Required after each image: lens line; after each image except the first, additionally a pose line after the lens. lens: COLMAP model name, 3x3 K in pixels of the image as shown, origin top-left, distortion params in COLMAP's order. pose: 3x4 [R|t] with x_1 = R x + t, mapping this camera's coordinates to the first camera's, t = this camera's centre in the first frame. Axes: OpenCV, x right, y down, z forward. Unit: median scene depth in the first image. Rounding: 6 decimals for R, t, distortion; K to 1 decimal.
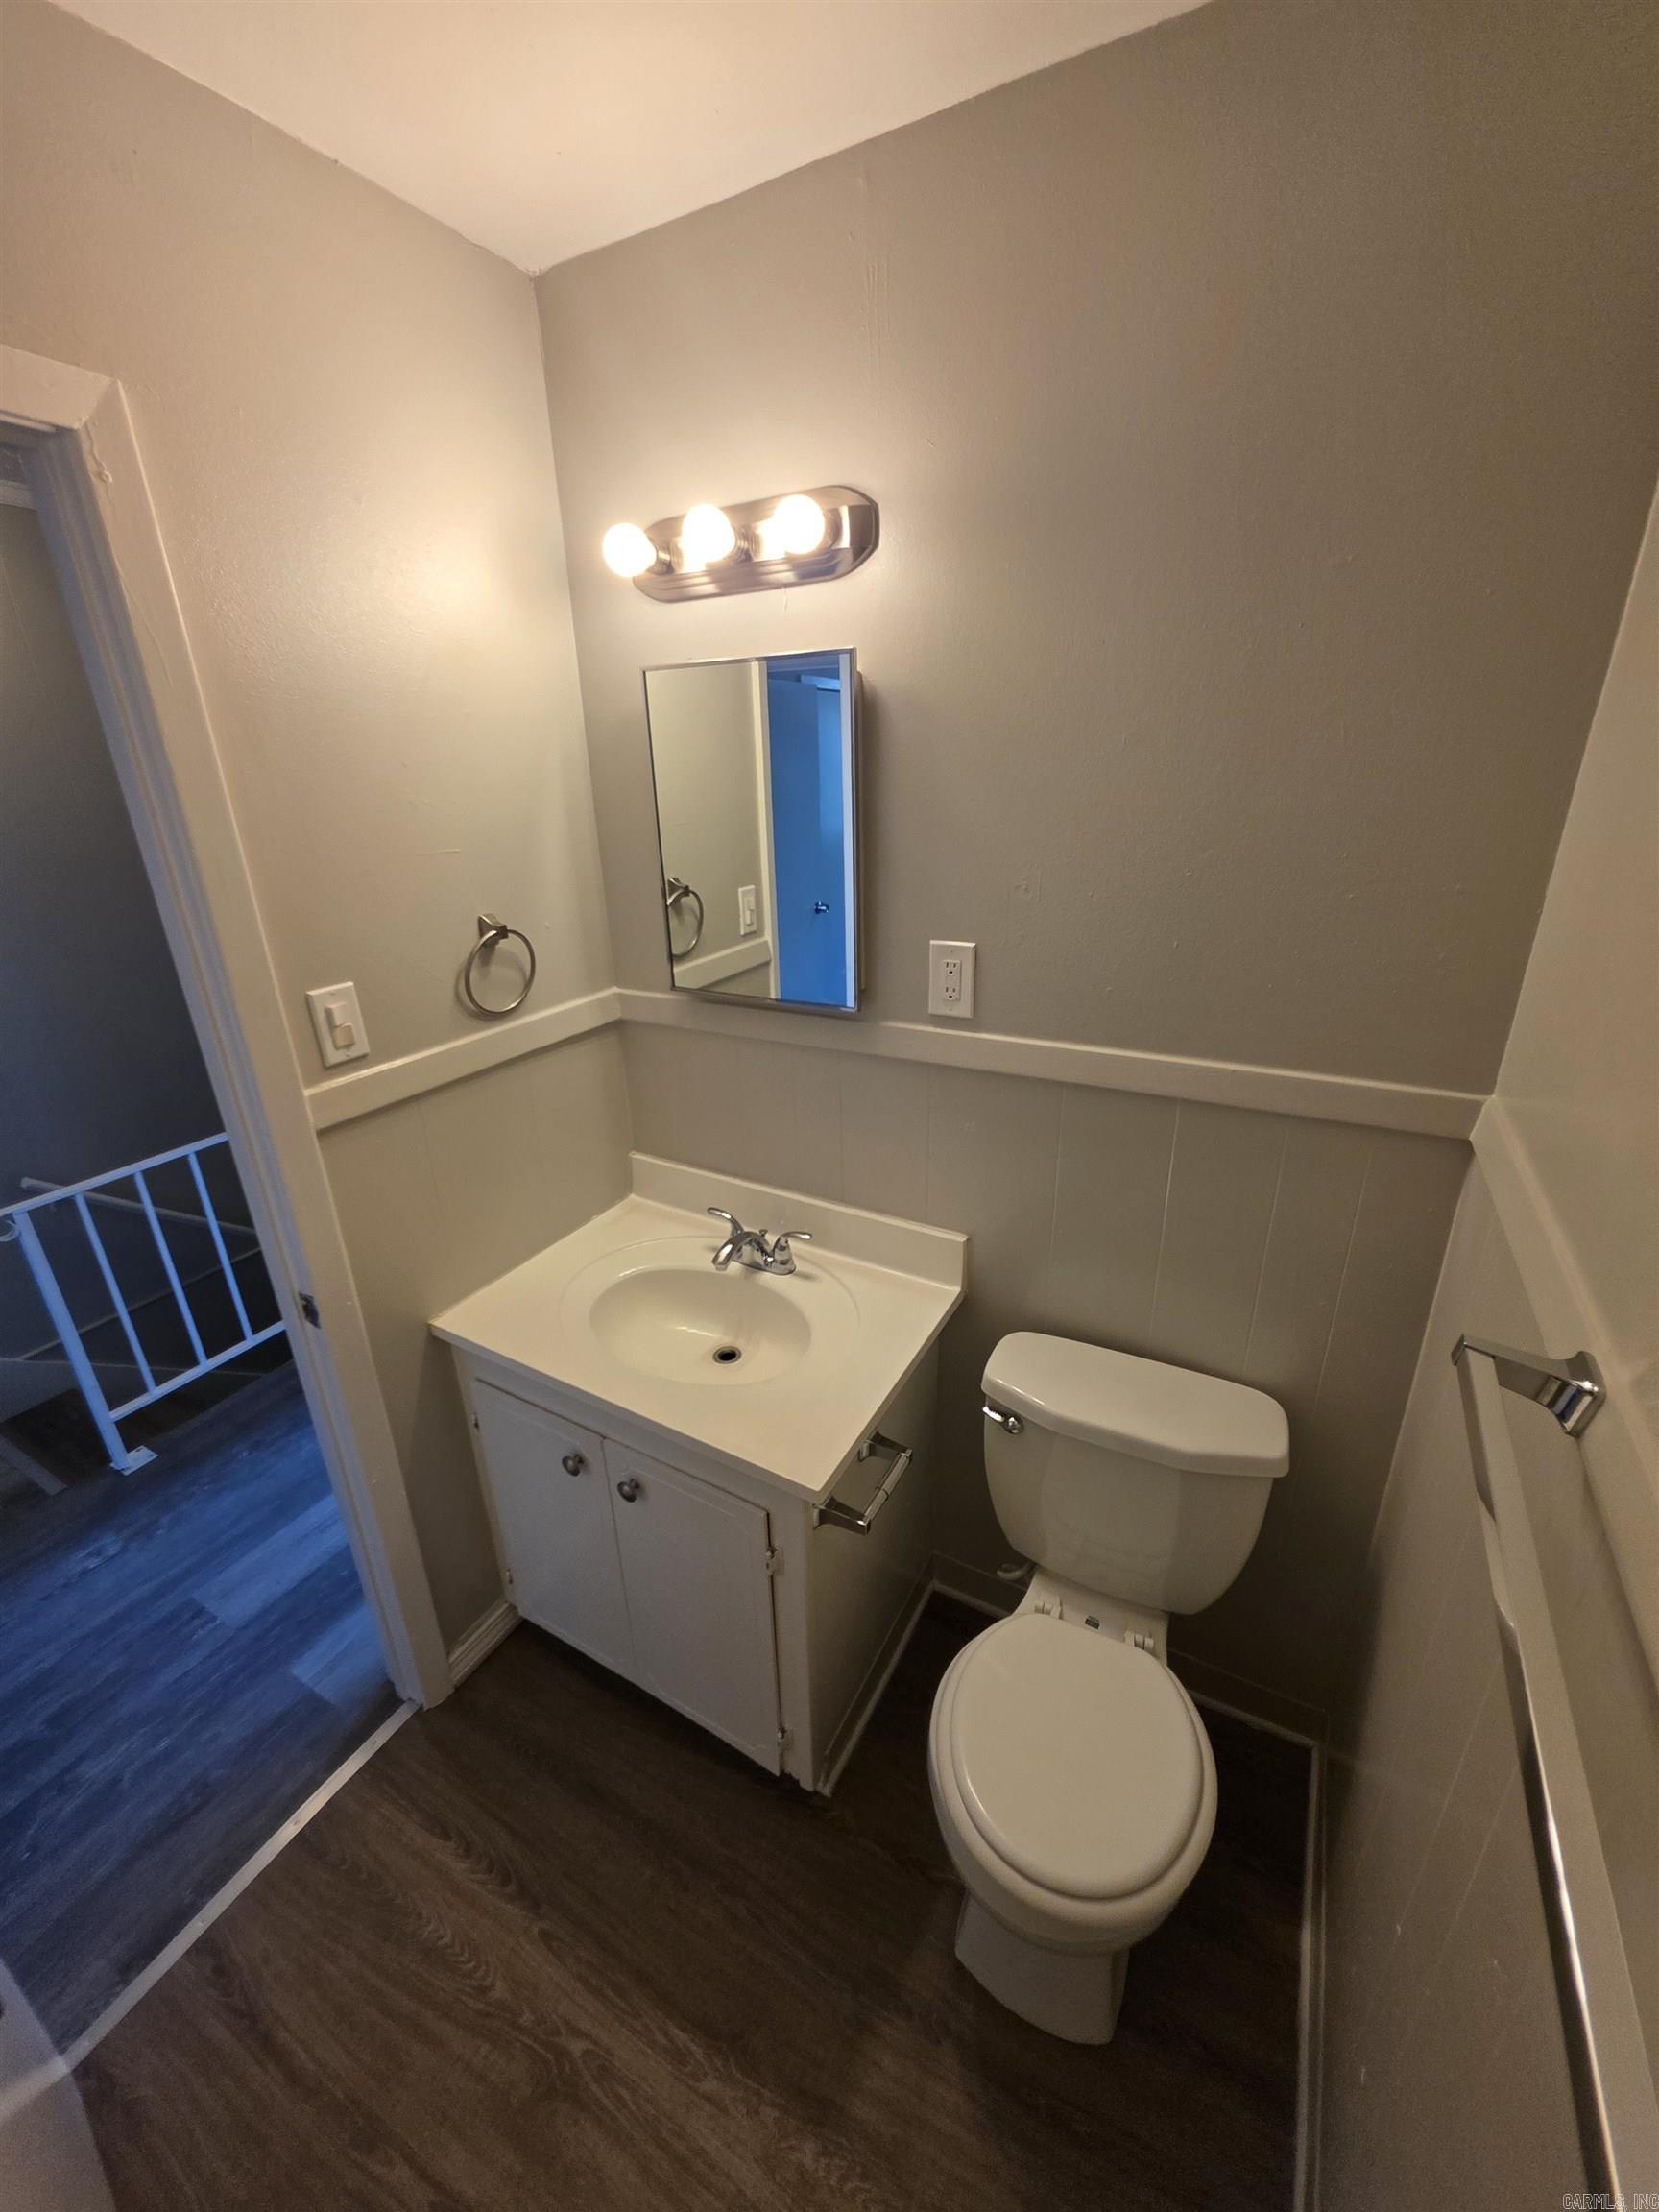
lens RADIAL K [[884.0, 0, 837.2], [0, 884.0, 1098.4], [0, 0, 1]] dist [0.011203, 0.000015]
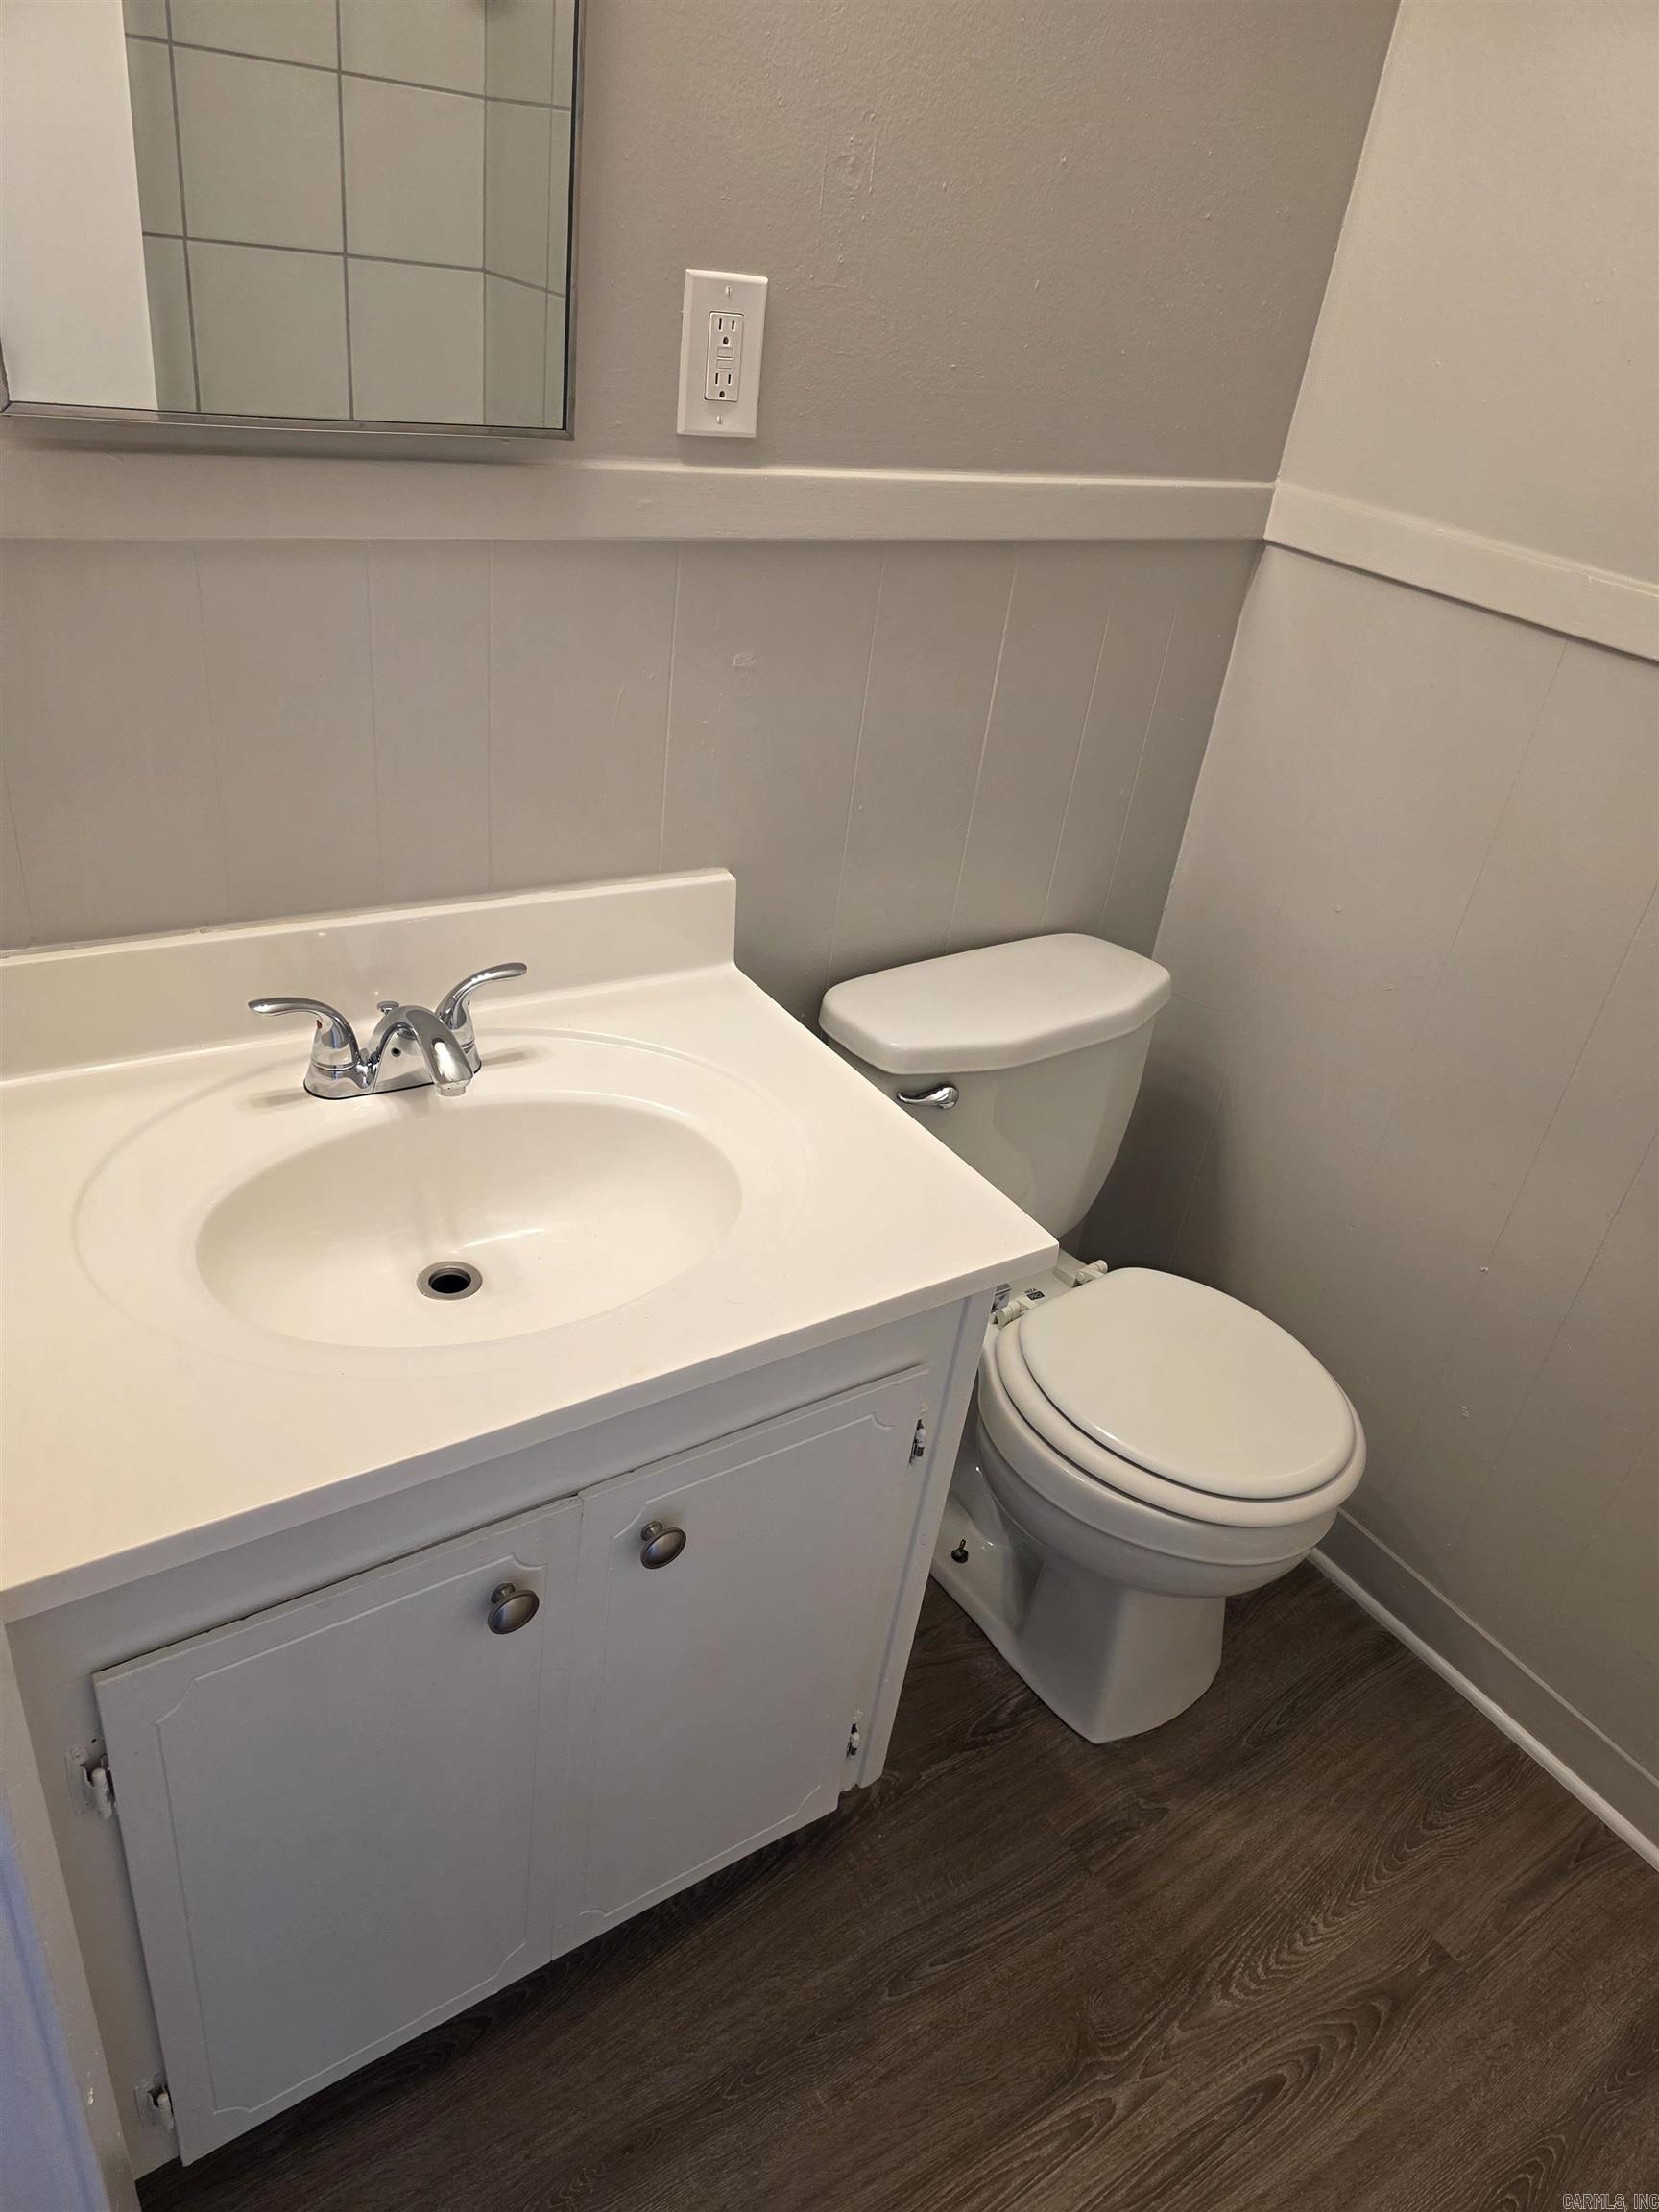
lens RADIAL K [[1512.1, 0, 829.5], [0, 1512.1, 1106.0], [0, 0, 1]] dist [0.020112, -0.001460]
pose [[0.436908, -0.390391, 0.810375, -0.730398], [0.189227, 0.920640, 0.341490, -0.024025], [-0.879378, 0.004145, 0.476107, 0.530267]]
